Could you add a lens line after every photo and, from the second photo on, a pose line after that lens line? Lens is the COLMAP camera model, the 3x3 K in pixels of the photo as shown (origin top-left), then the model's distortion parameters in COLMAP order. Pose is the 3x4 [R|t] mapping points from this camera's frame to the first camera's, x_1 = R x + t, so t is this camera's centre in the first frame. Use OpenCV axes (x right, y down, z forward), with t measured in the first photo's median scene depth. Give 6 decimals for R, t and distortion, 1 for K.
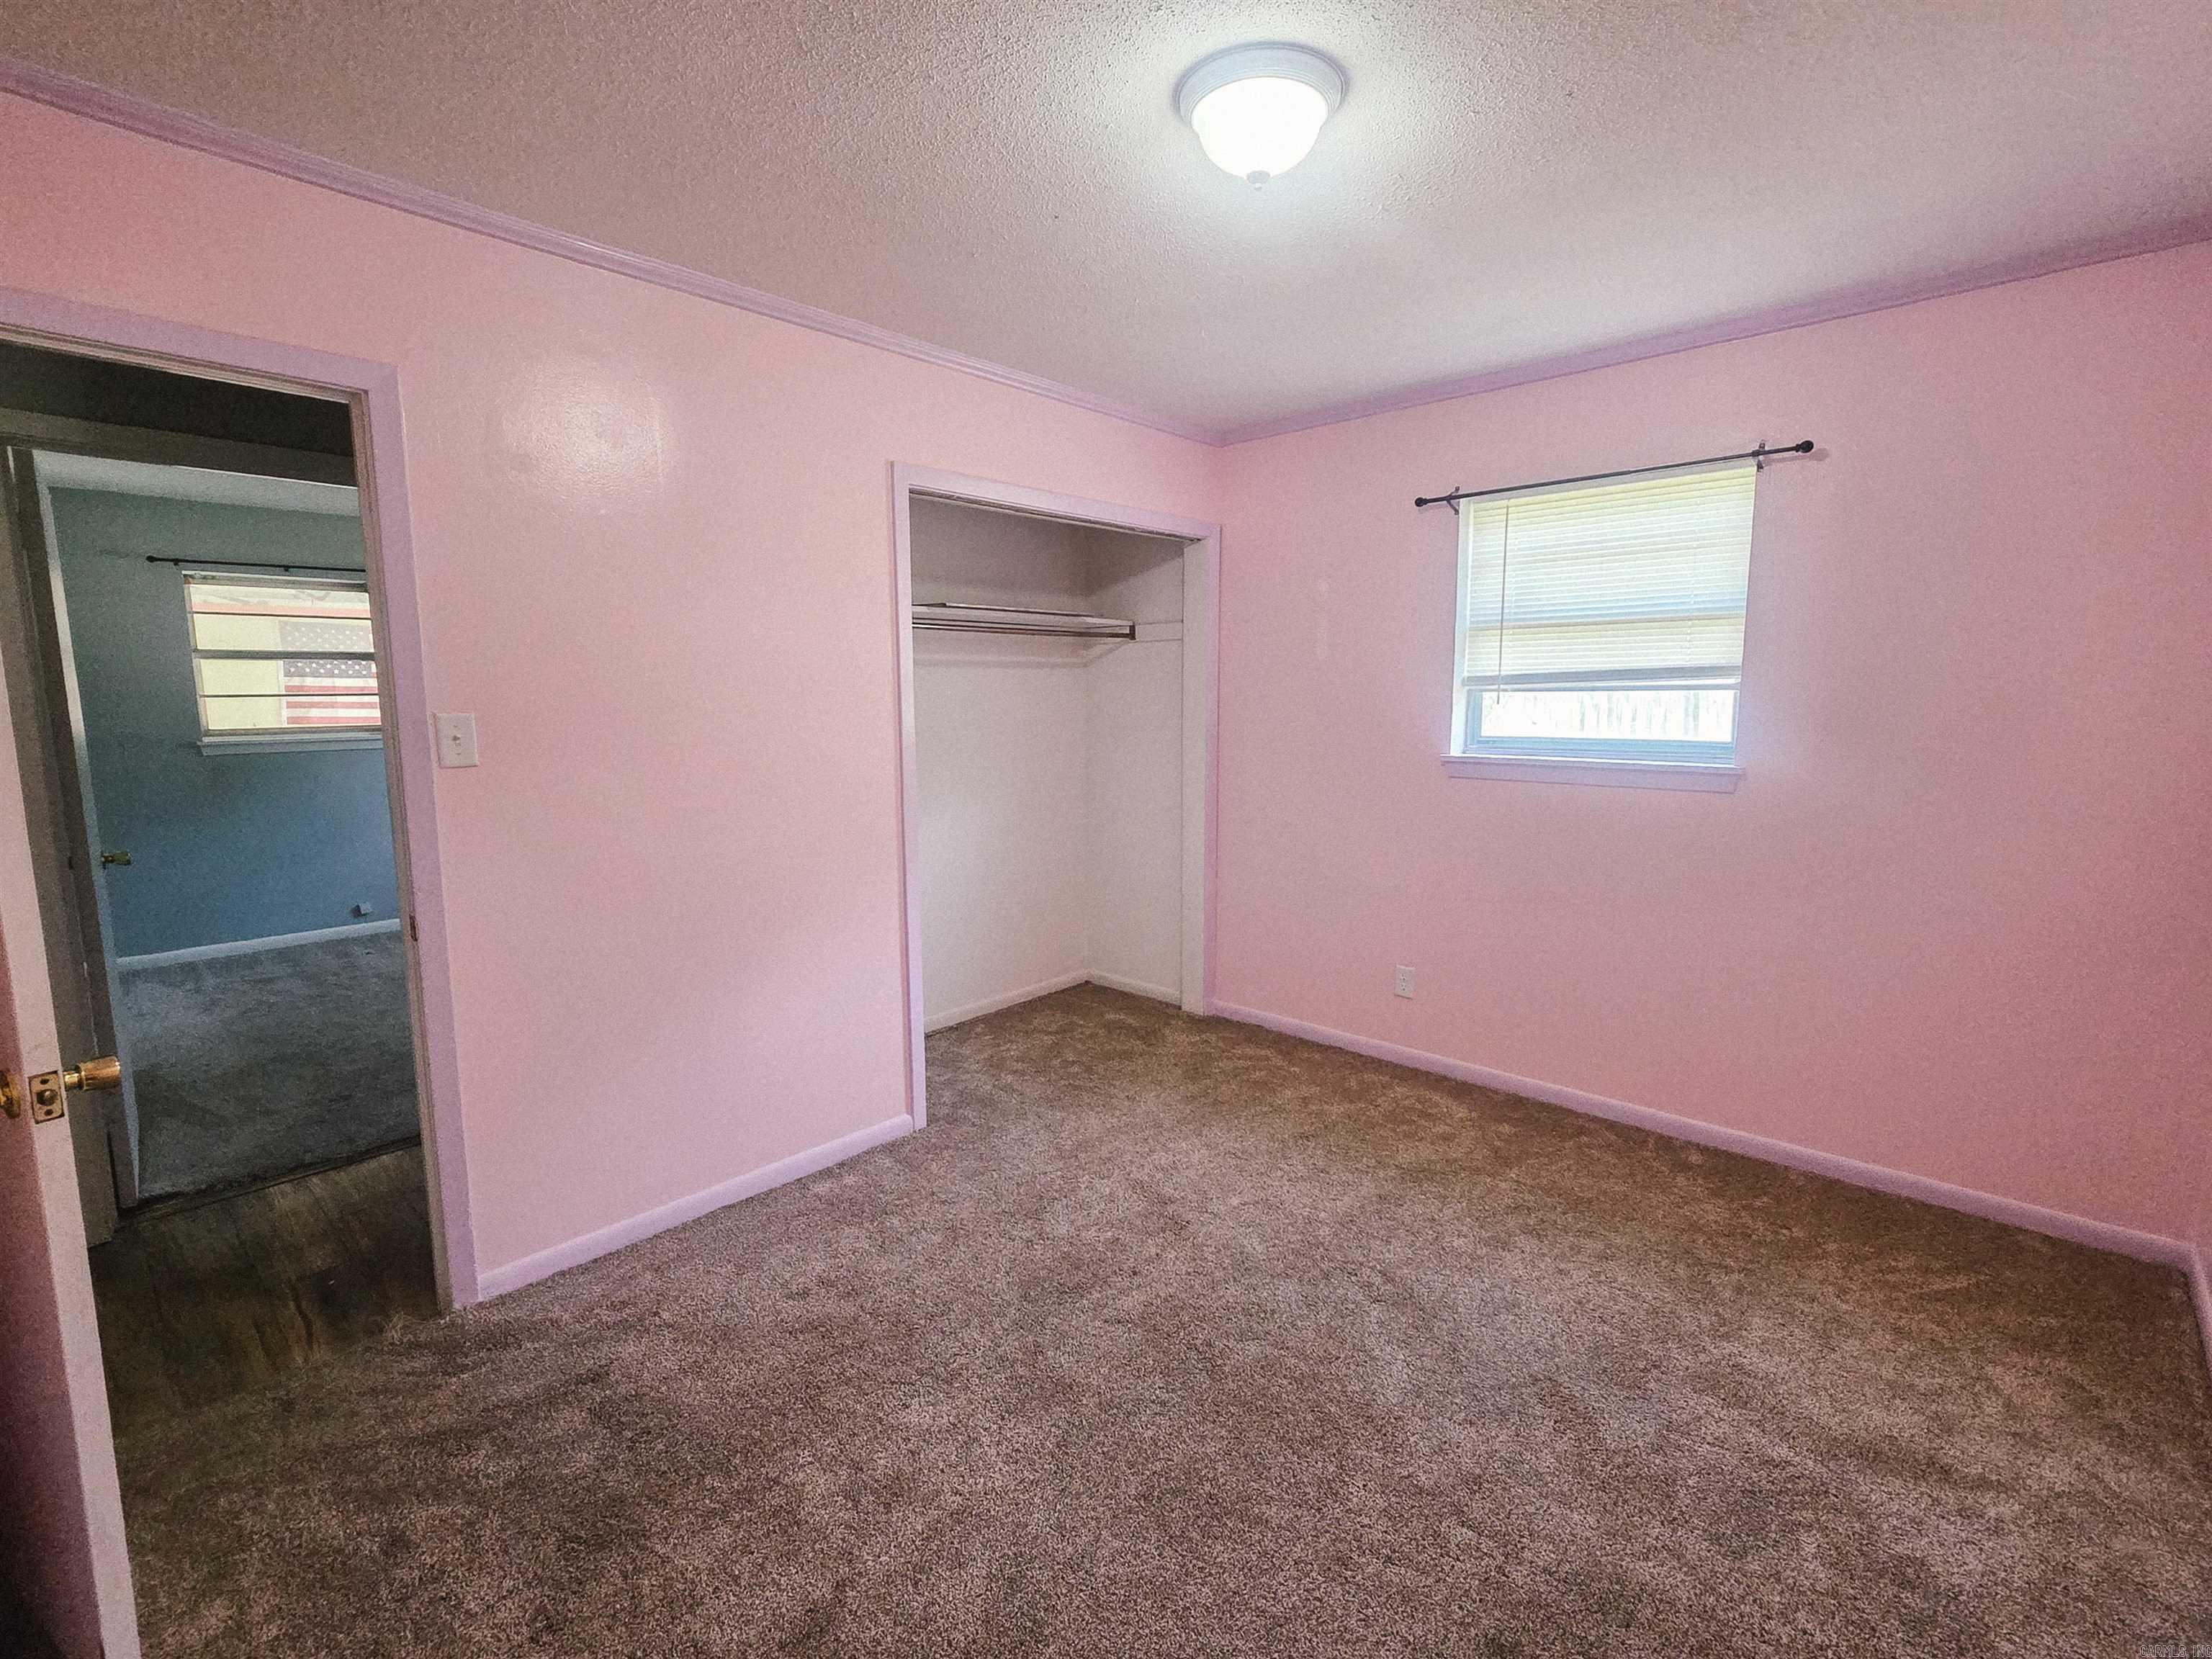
lens RADIAL K [[1014.0, 0, 1094.4], [0, 1014.0, 821.6], [0, 0, 1]] dist [0.002506, 0.000081]
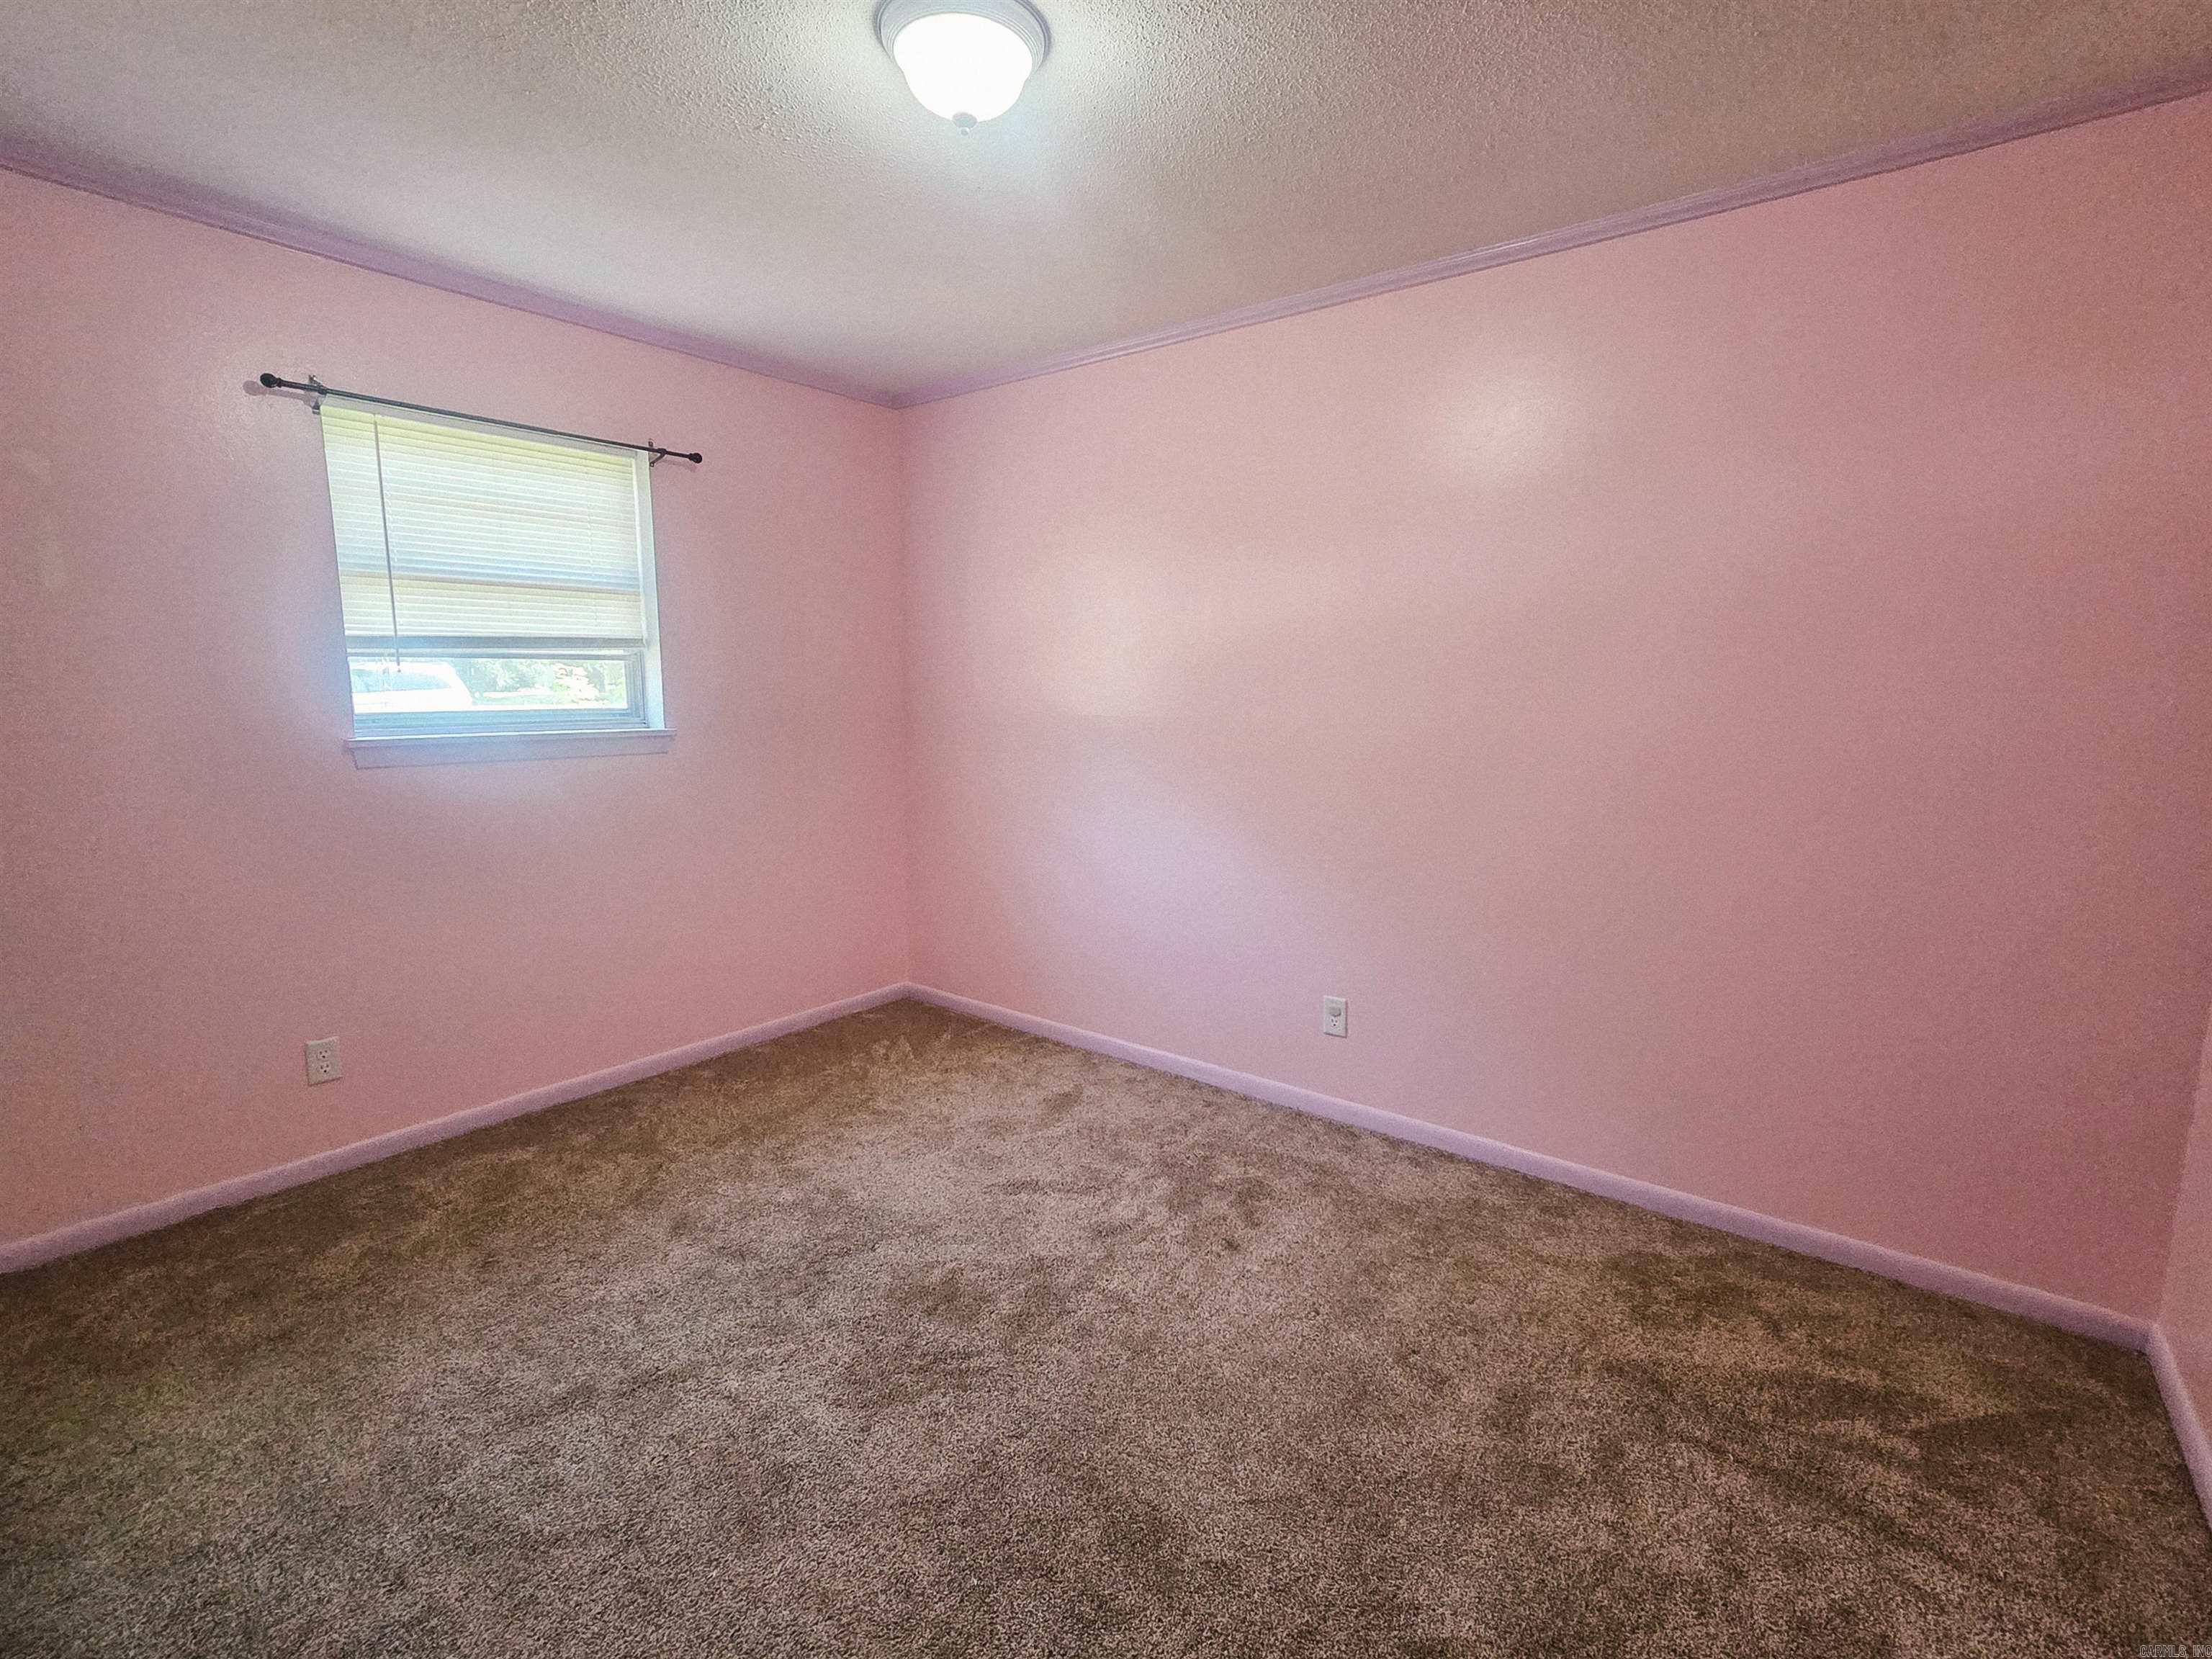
lens RADIAL K [[1014.0, 0, 1094.4], [0, 1014.0, 821.6], [0, 0, 1]] dist [0.002506, 0.000081]
pose [[-0.074198, -0.123108, 0.989616, -0.514087], [0.132460, 0.982342, 0.132134, -0.035975], [-0.988407, 0.140888, -0.056581, 0.583230]]
